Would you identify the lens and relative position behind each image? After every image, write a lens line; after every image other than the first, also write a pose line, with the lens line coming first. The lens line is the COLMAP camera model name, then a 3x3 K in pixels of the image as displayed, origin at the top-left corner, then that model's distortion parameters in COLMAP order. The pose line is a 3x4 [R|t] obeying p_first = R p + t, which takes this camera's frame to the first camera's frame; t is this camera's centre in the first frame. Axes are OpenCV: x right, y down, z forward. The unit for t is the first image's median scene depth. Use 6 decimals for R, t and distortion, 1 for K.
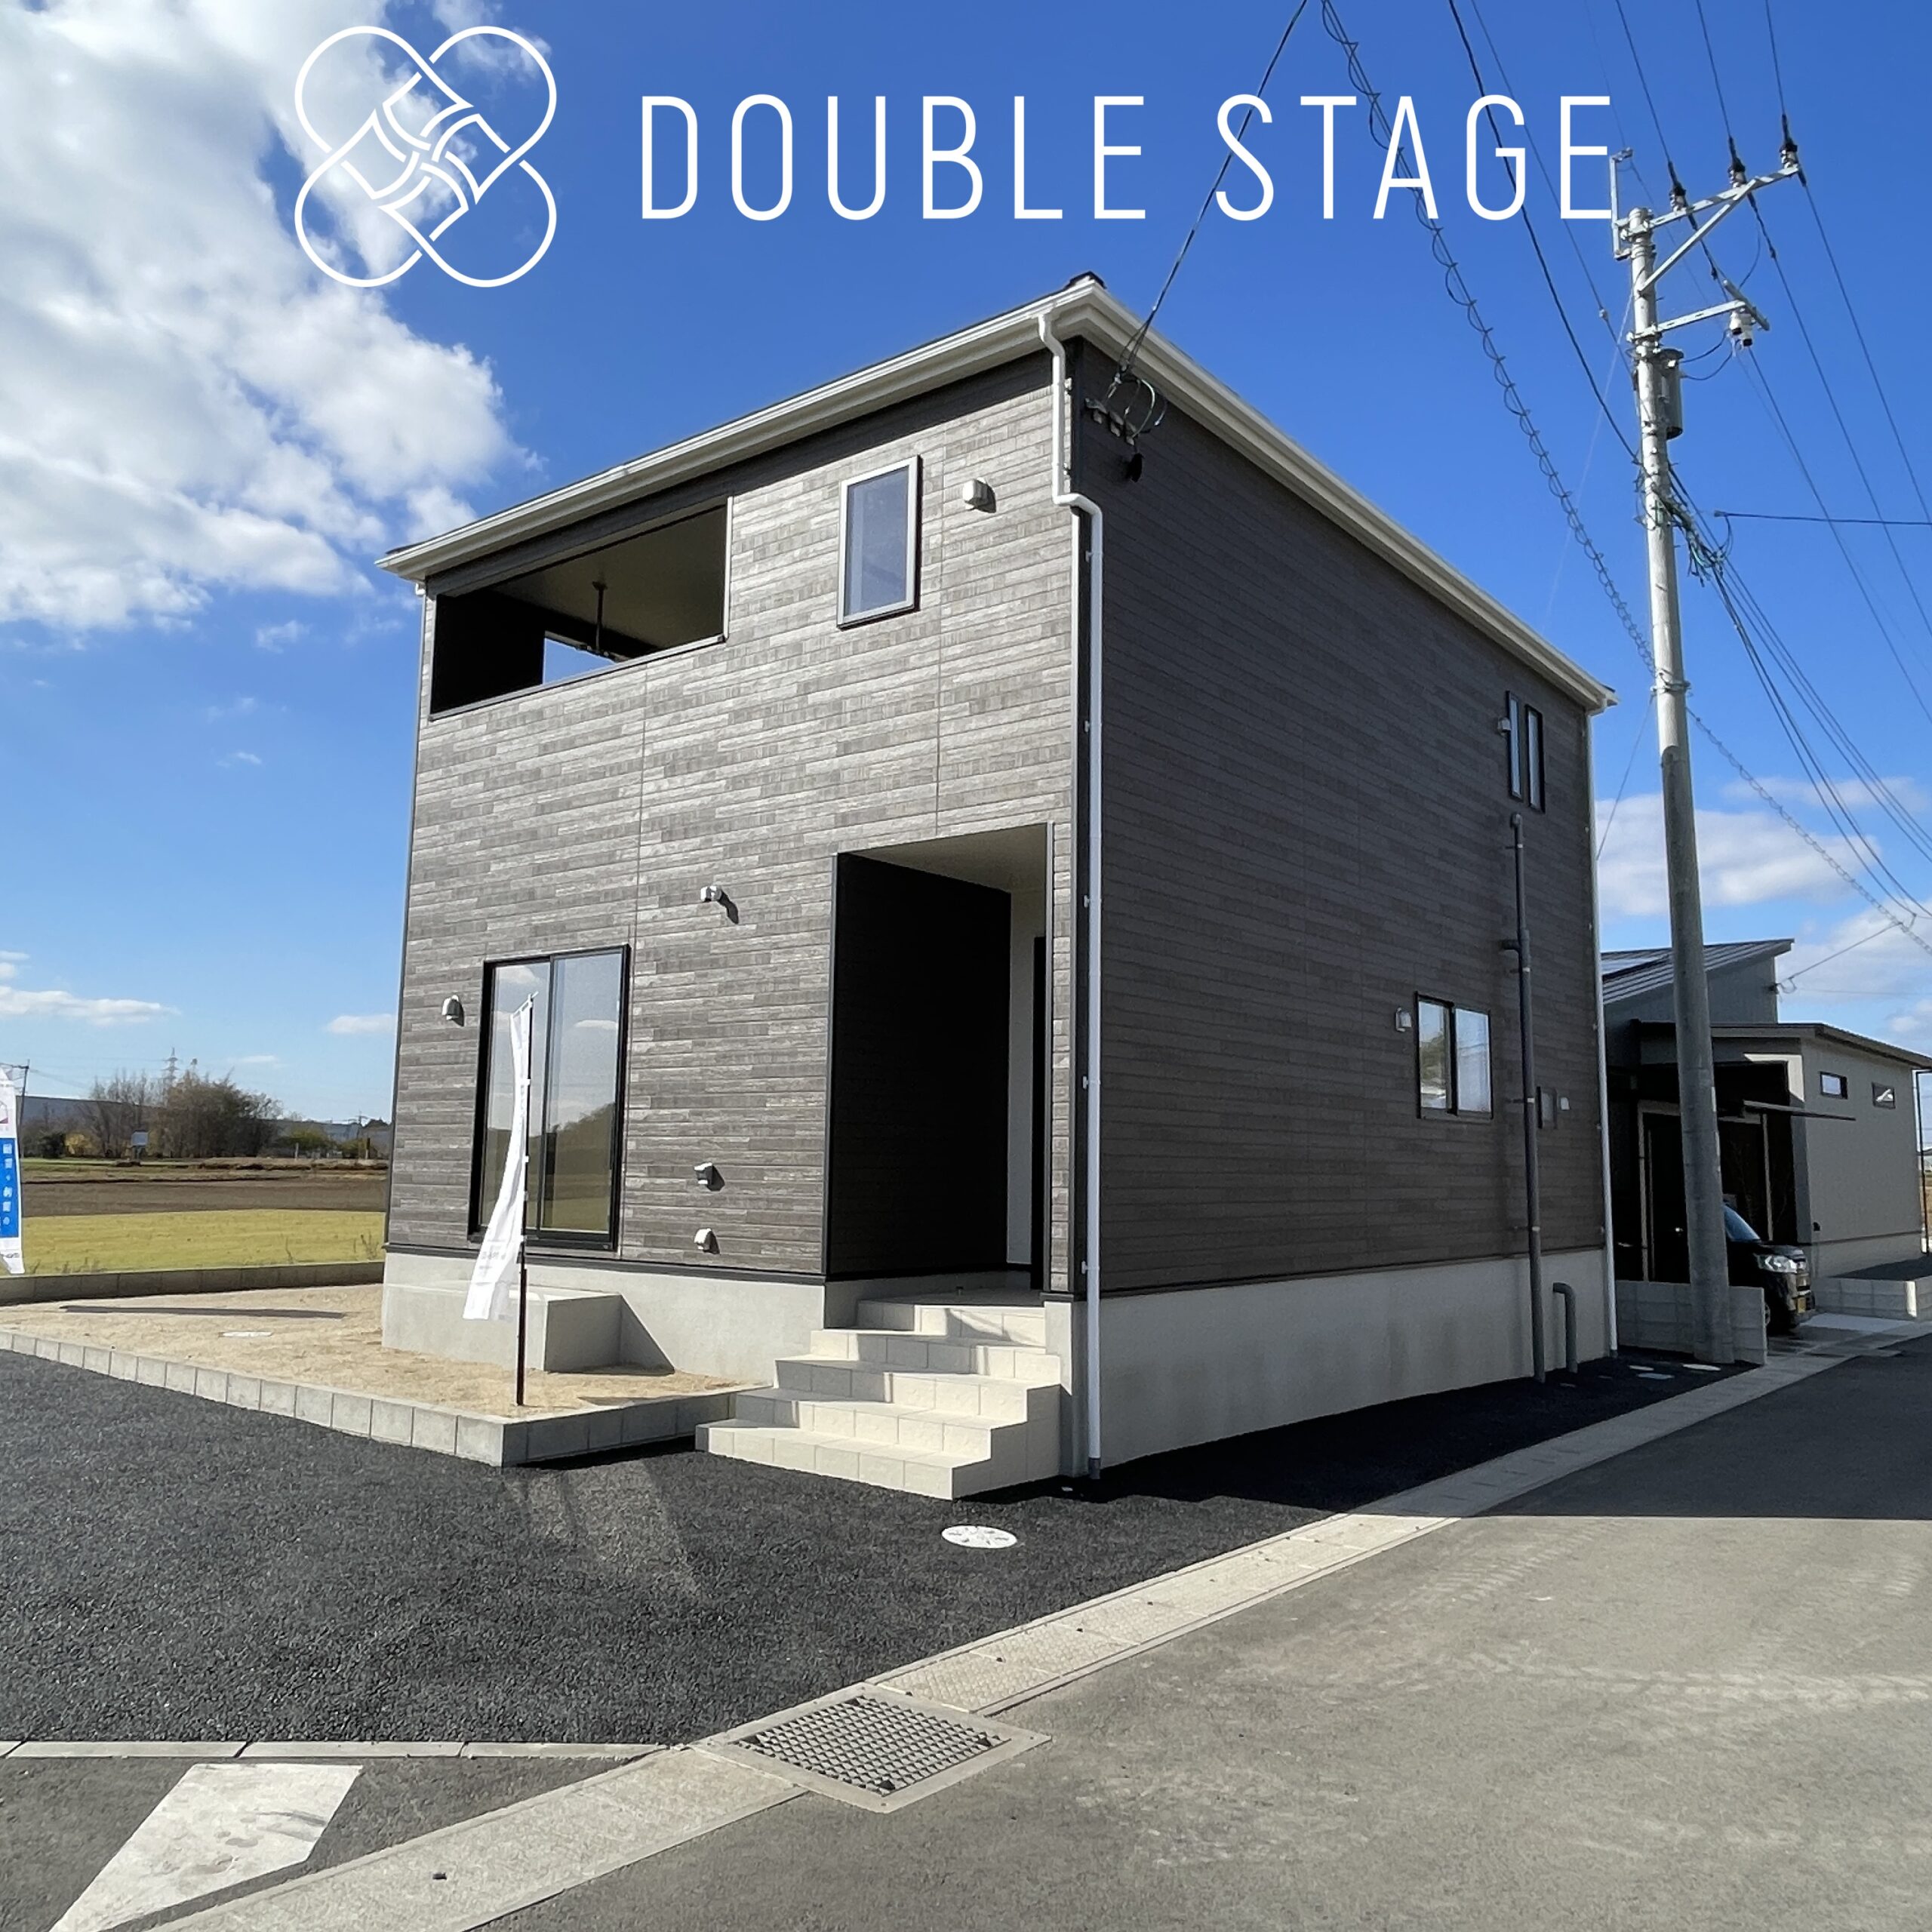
lens RADIAL K [[1591.6, 0, 962.9], [0, 1591.6, 960.1], [0, 0, 1]] dist [0.029393, -0.056444]
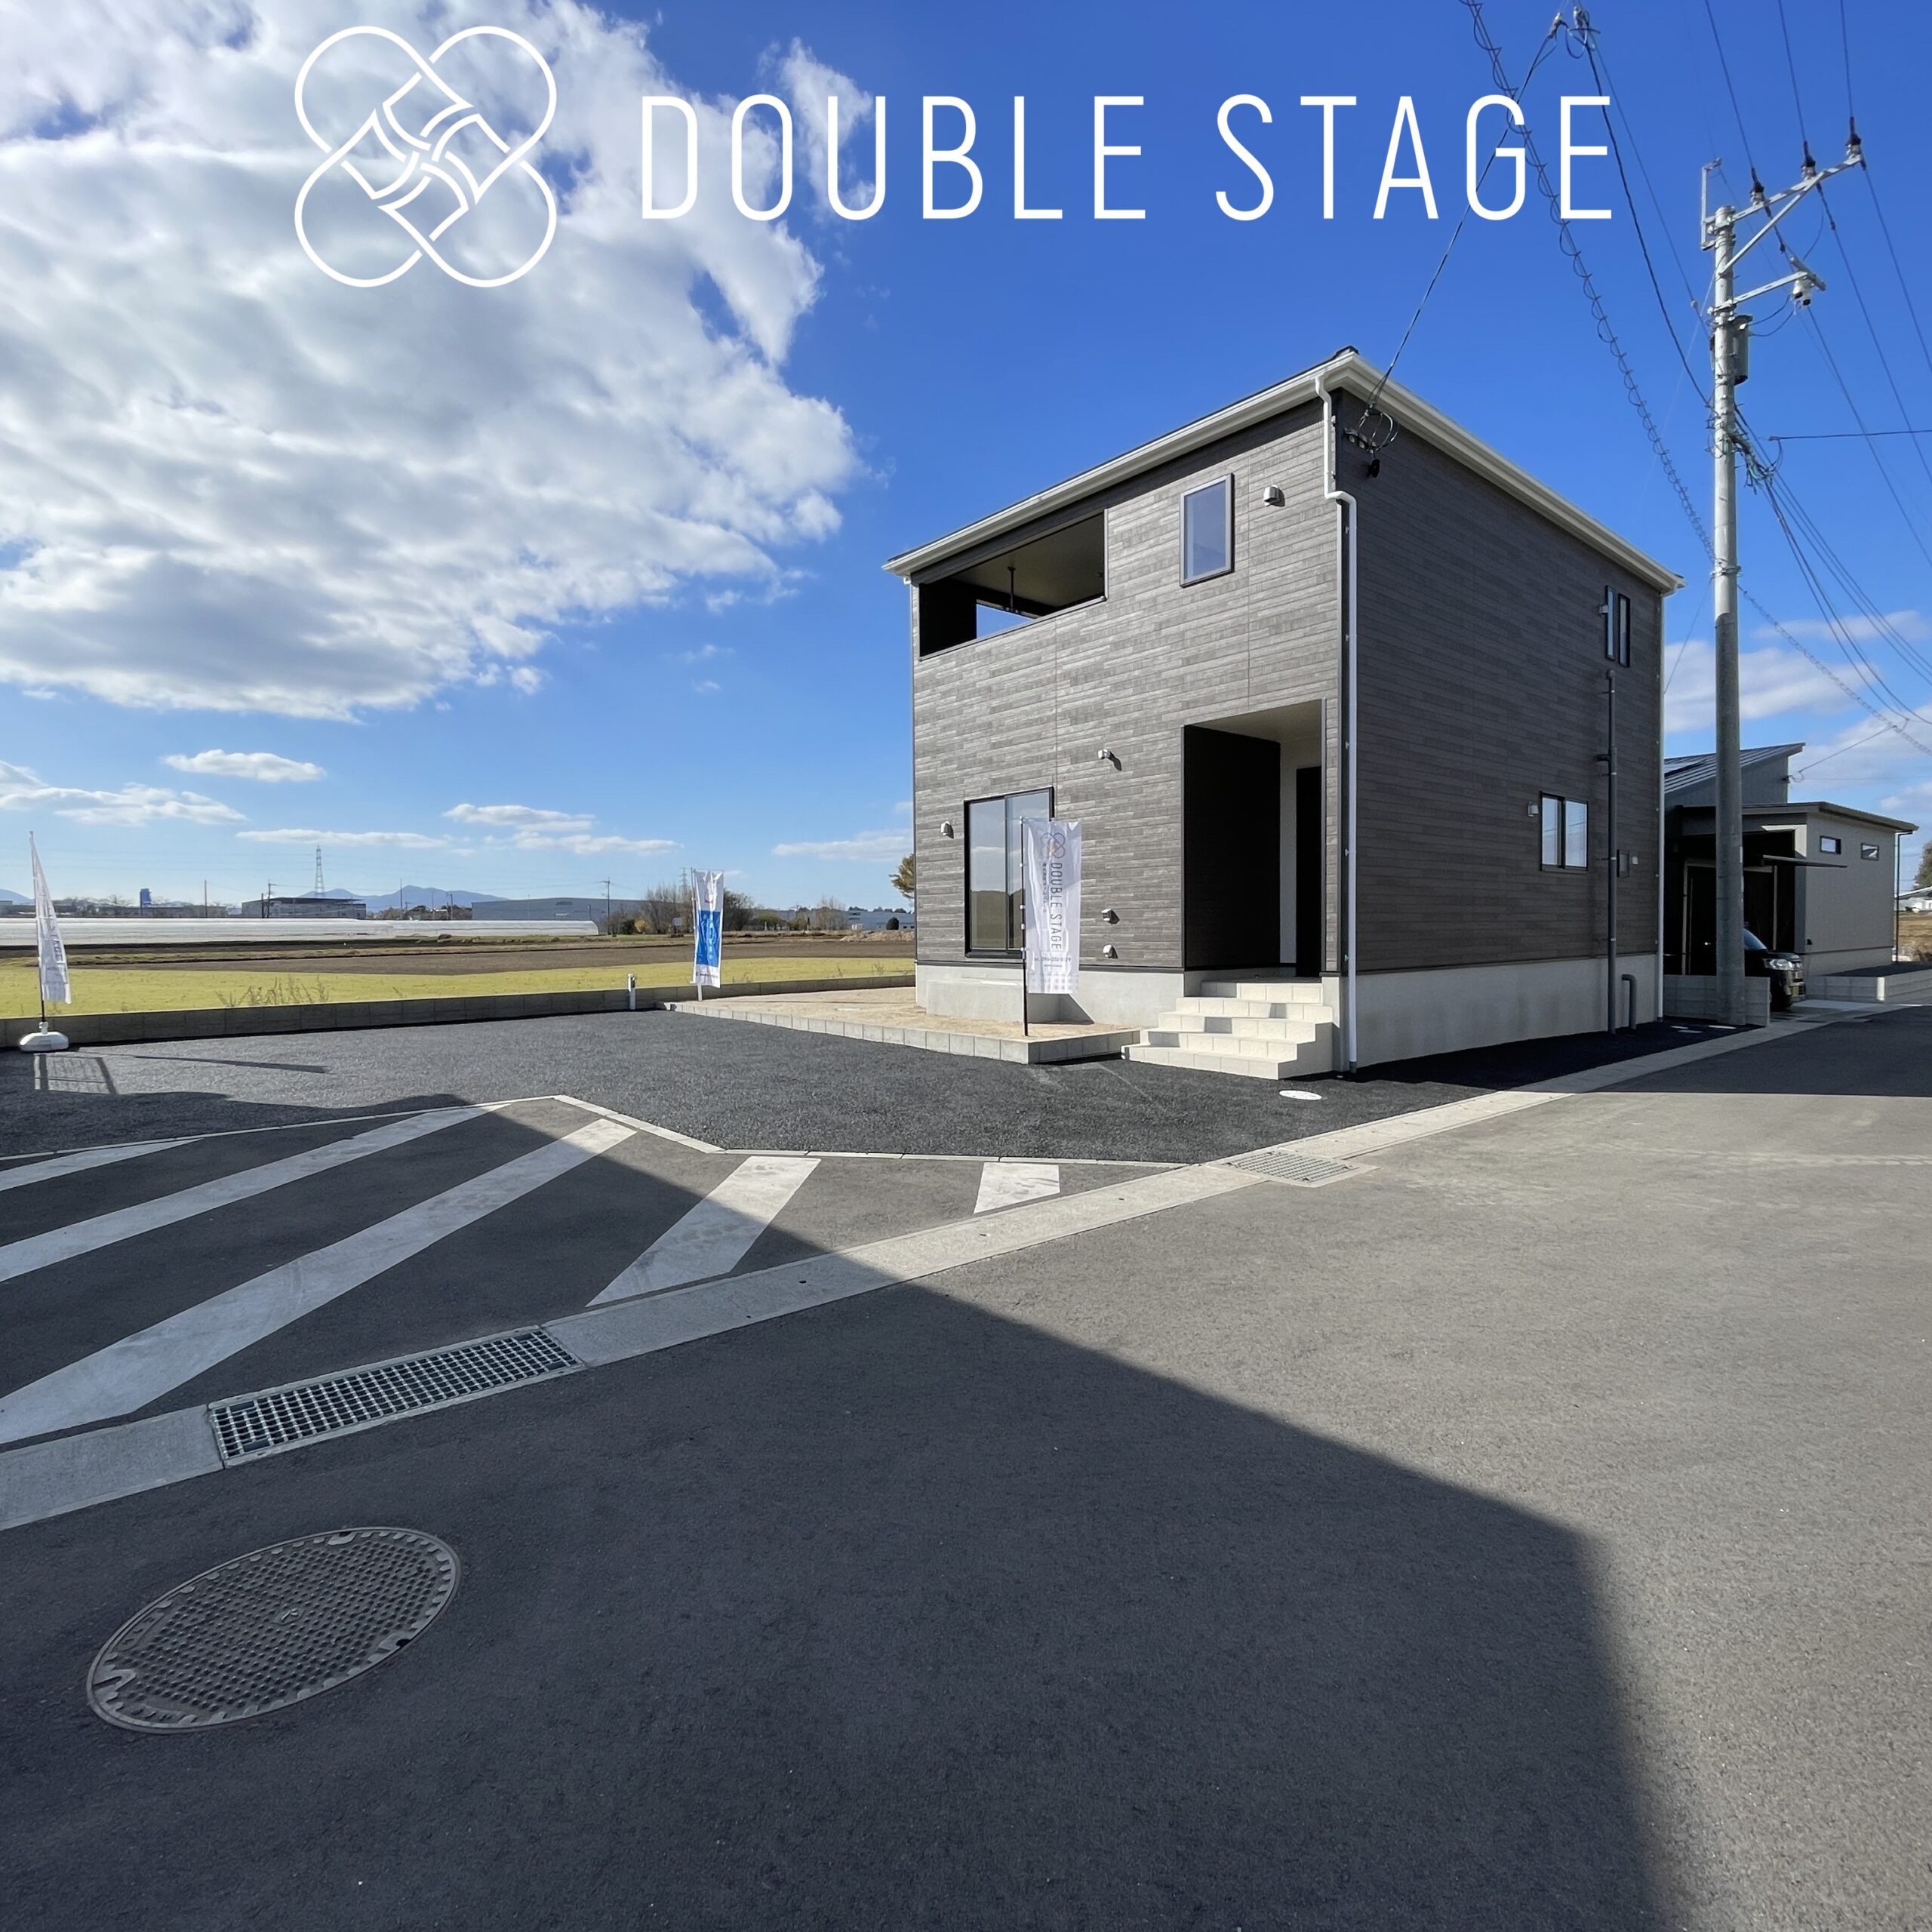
lens RADIAL K [[1043.8, 0, 956.7], [0, 1043.8, 967.6], [0, 0, 1]] dist [-0.006631, 0.002416]
pose [[0.980462, -0.017688, -0.195912, -0.081313], [0.049387, 0.986183, 0.158127, 0.000211], [0.190408, -0.164713, 0.967788, -0.134466]]
